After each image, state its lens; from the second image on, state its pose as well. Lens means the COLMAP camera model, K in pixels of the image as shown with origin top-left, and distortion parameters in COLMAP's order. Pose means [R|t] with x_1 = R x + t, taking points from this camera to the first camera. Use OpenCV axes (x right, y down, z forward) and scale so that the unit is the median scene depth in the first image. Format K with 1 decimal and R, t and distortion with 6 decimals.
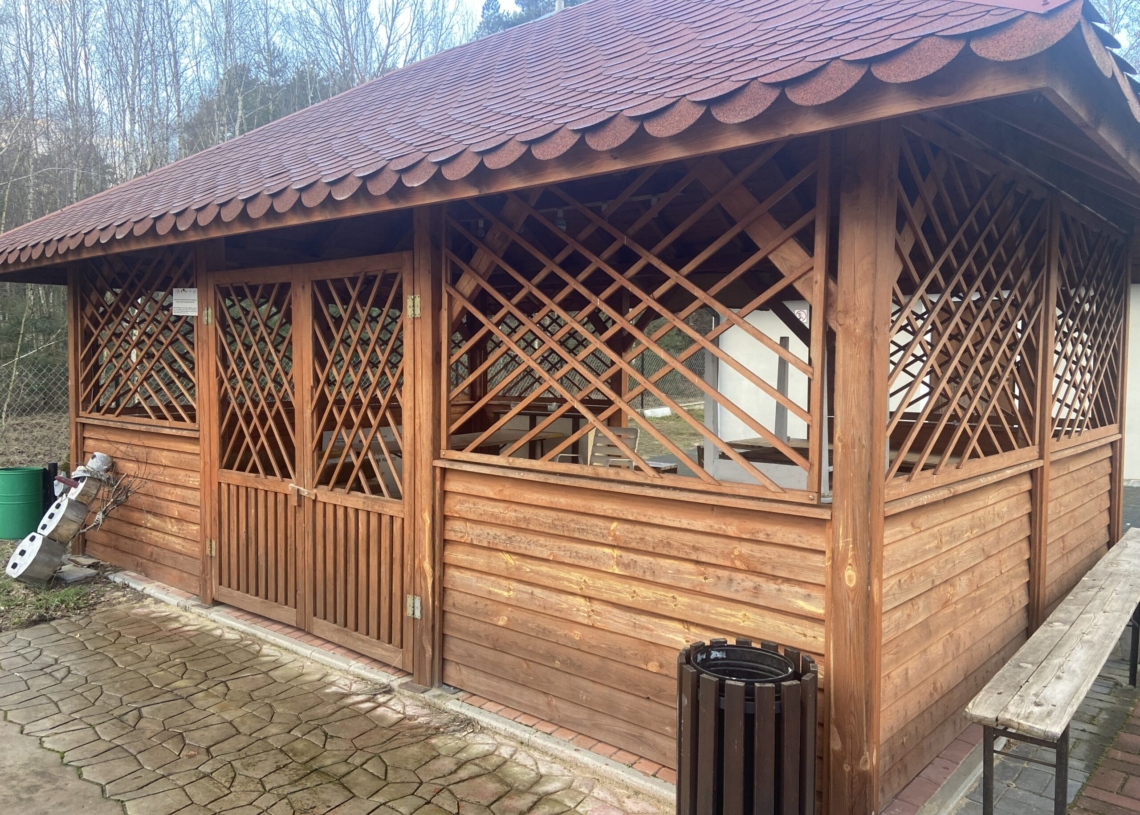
lens RADIAL K [[779.8, 0, 569.3], [0, 779.8, 408.5], [0, 0, 1]] dist [0.031590, 0.001095]
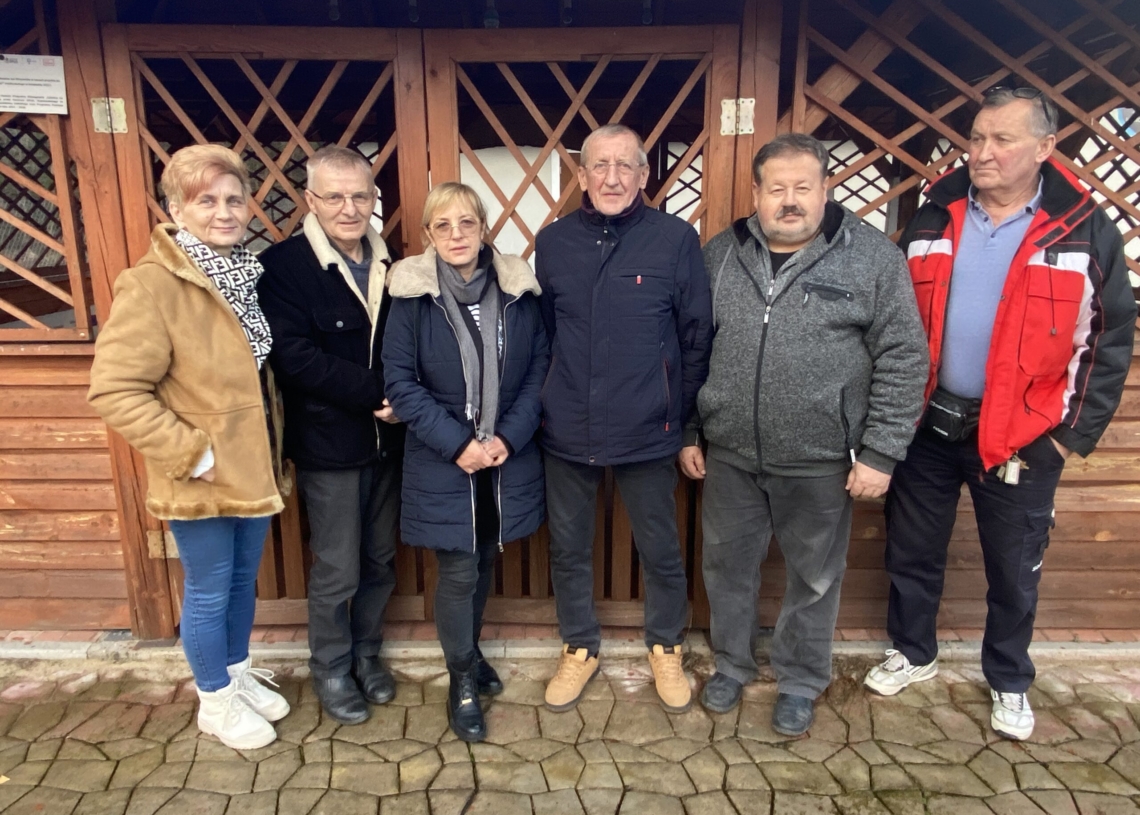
lens RADIAL K [[782.4, 0, 568.3], [0, 782.4, 407.0], [0, 0, 1]] dist [0.000979, -0.004810]
pose [[0.798313, -0.161638, 0.580146, -0.759505], [0.046593, 0.976999, 0.208092, -0.036663], [-0.600438, -0.139092, 0.787482, 0.554630]]
